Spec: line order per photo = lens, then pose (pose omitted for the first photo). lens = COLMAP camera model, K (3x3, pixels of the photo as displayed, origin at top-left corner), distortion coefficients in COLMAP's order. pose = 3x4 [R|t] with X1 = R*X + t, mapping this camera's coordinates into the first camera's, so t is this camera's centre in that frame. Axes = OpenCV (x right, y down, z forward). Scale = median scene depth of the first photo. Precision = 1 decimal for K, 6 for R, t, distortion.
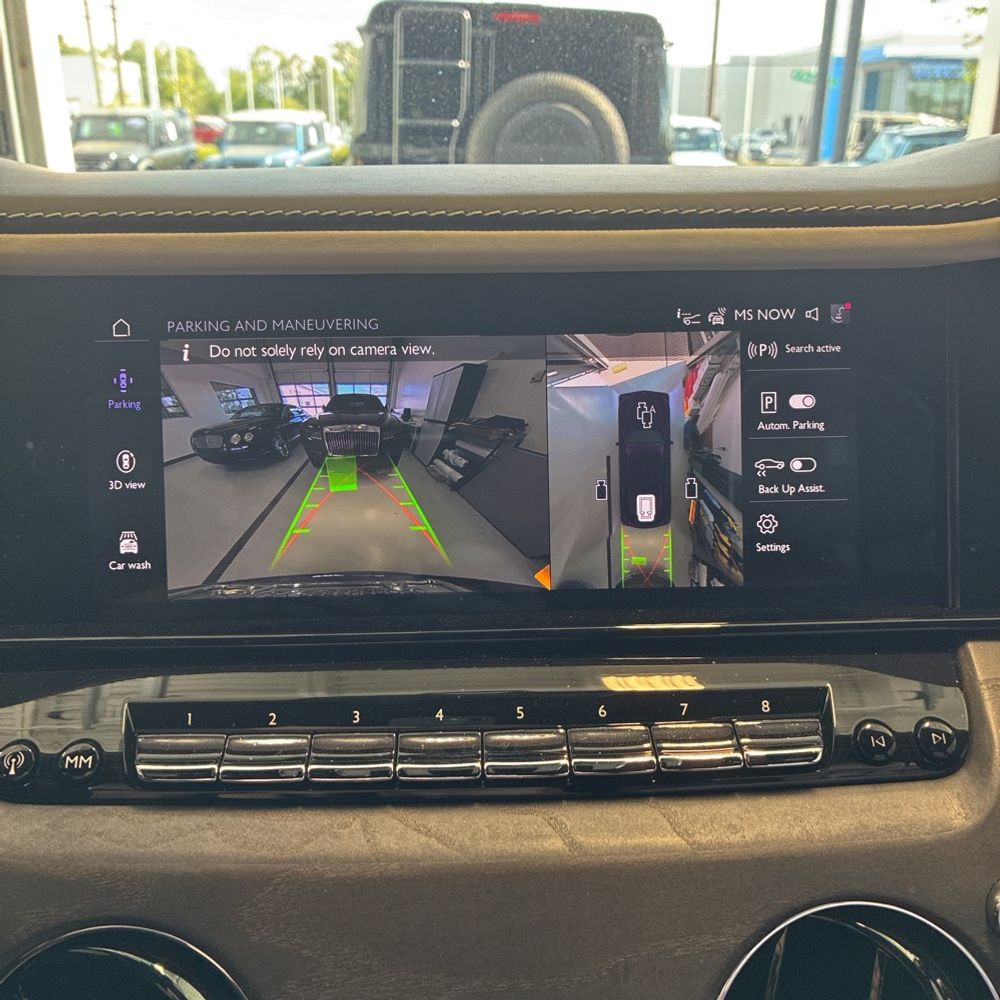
lens RADIAL K [[1036.9, 0, 503.9], [0, 1036.9, 501.3], [0, 0, 1]] dist [0.010356, 0.024887]
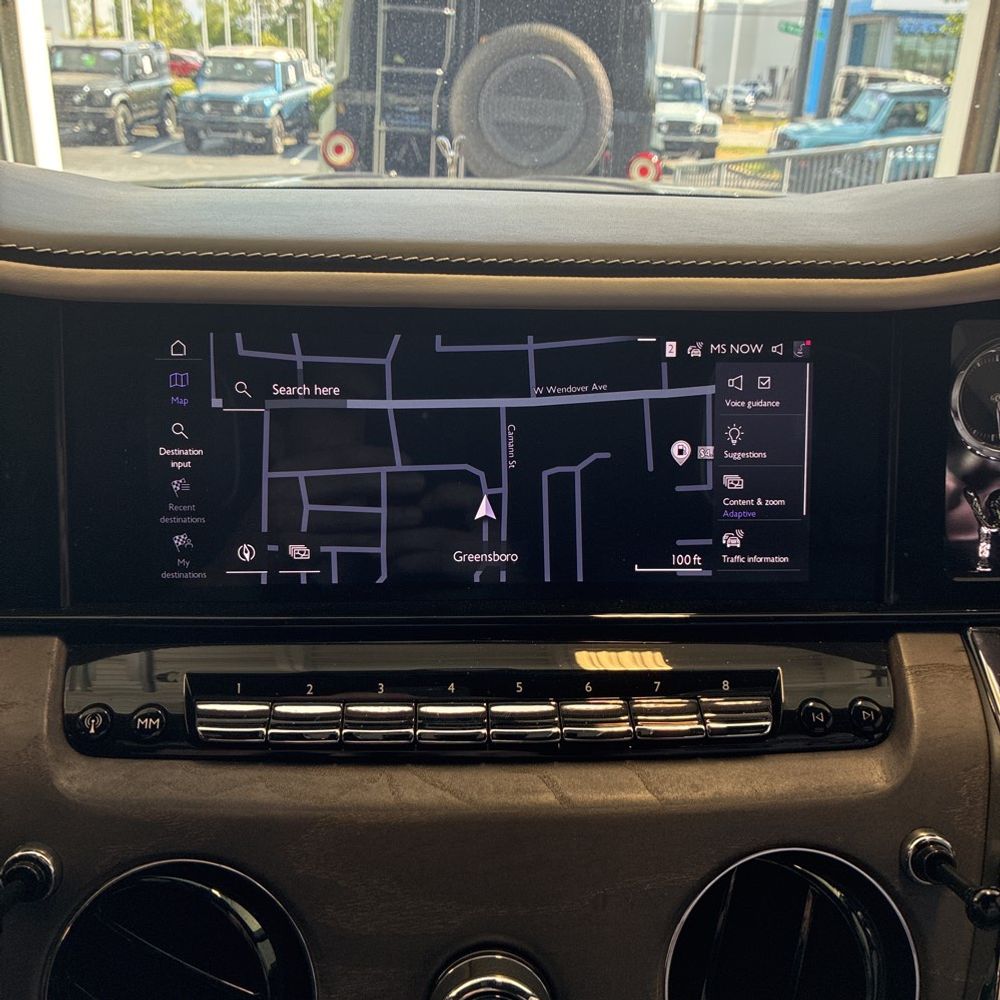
lens RADIAL K [[1037.8, 0, 500.0], [0, 1037.8, 500.0], [0, 0, 1]] dist [0.010474, 0.024820]
pose [[0.999514, 0.021177, 0.022895, -0.038689], [-0.022269, 0.998573, 0.048540, -0.068119], [-0.021834, -0.049026, 0.998559, -0.174475]]
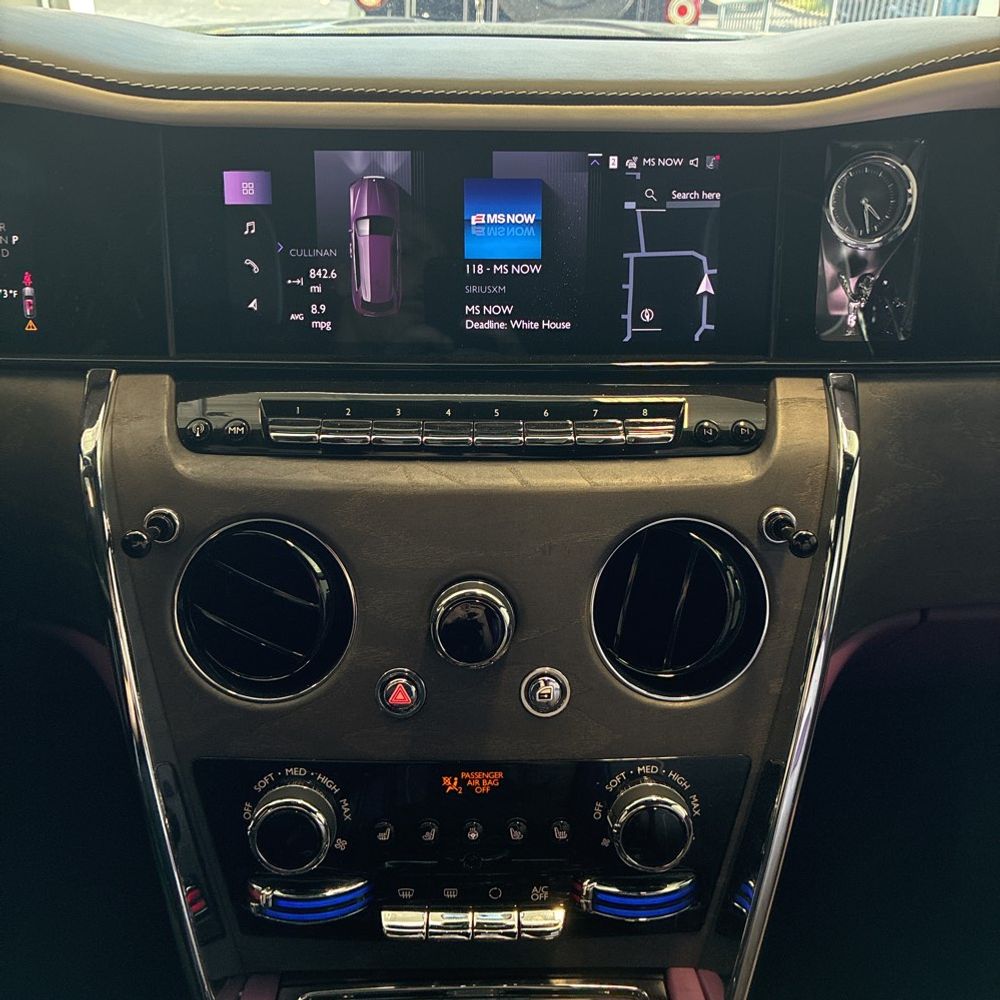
lens RADIAL K [[1051.3, 0, 500.0], [0, 1051.3, 500.0], [0, 0, 1]] dist [0.150572, -0.439872]
pose [[0.999609, 0.025748, -0.010884, 0.043829], [-0.023502, 0.984896, 0.171543, 0.052914], [0.015136, -0.171220, 0.985117, -0.702206]]
